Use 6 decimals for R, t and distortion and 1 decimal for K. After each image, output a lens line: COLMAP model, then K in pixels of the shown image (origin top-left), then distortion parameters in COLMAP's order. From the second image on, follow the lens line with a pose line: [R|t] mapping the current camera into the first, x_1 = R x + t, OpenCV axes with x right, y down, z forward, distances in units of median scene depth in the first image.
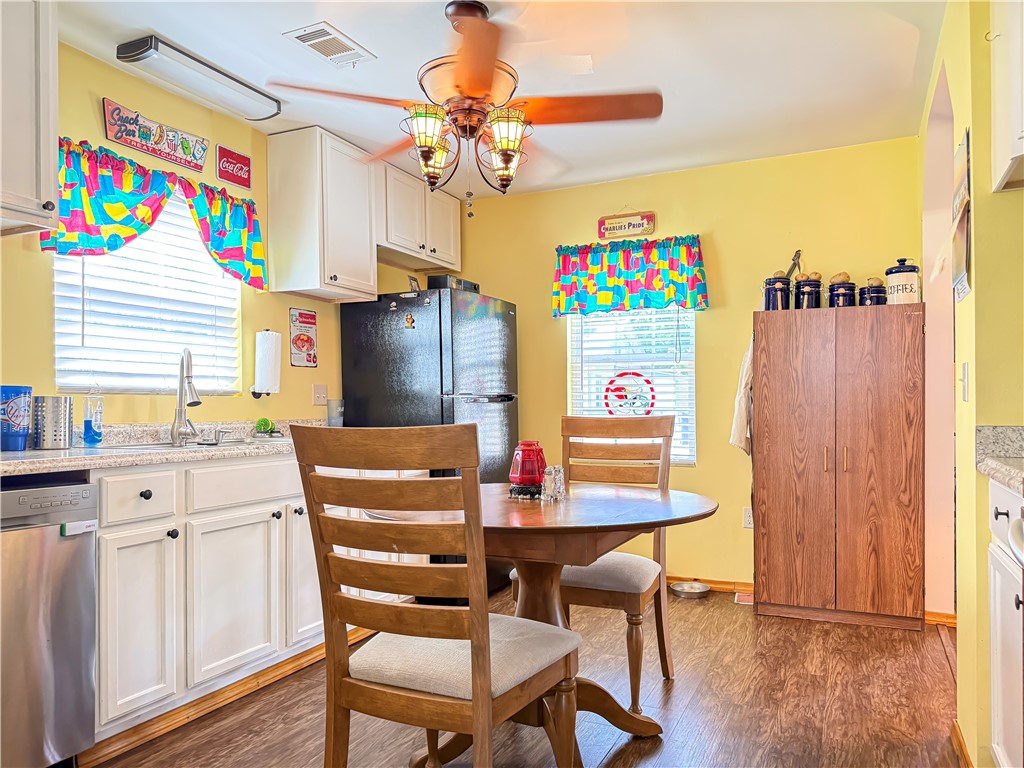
lens RADIAL K [[742.0, 0, 513.8], [0, 742.0, 406.2], [0, 0, 1]] dist [0.060586, -0.096743]
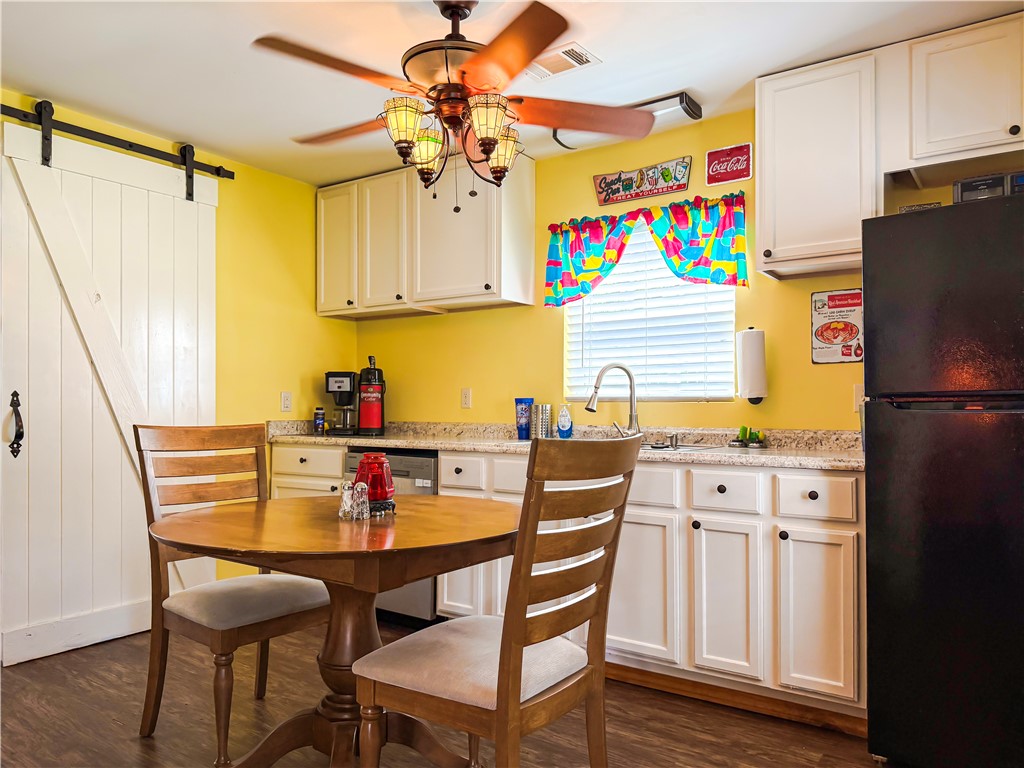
lens RADIAL K [[742.0, 0, 513.8], [0, 742.0, 406.2], [0, 0, 1]] dist [0.060586, -0.096743]
pose [[-0.192068, -0.001474, -0.981381, 0.704559], [-0.000545, 0.999999, -0.001396, -0.007668], [0.981381, 0.000267, -0.192069, 1.035008]]
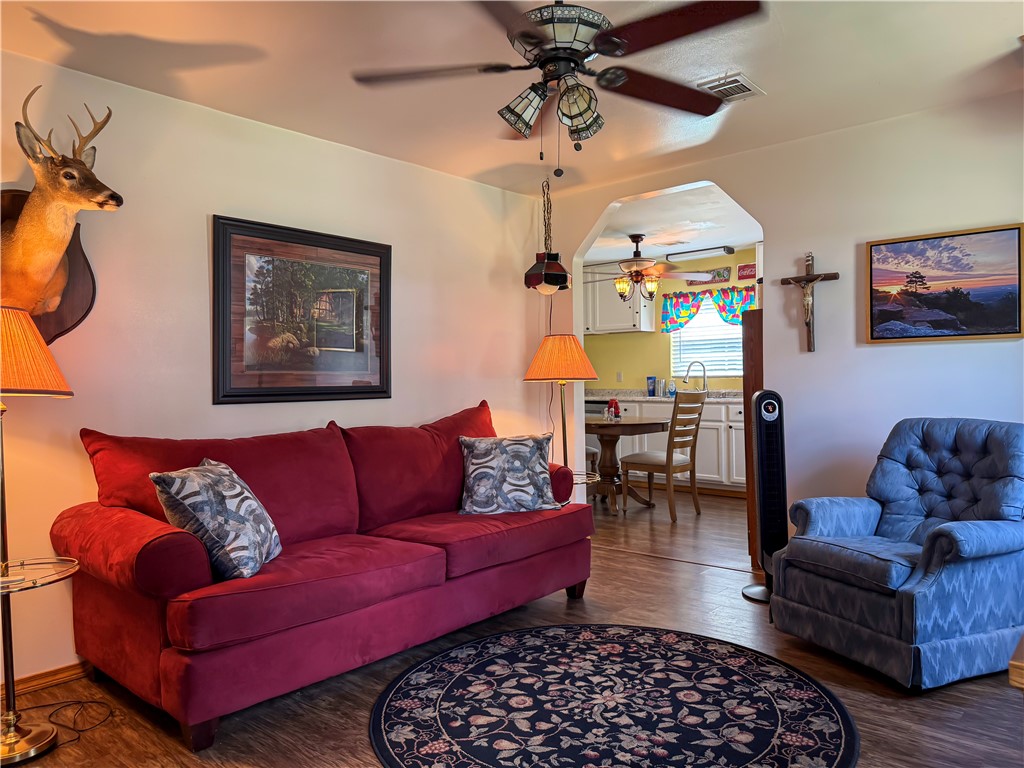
lens RADIAL K [[709.4, 0, 512.0], [0, 709.4, 384.0], [0, 0, 1]] dist [0.036484, -0.044929]
pose [[-0.299216, 0.013469, -0.954090, 2.018766], [0.015309, 0.999839, 0.009314, -0.028963], [0.954063, -0.011819, -0.299374, 1.091821]]
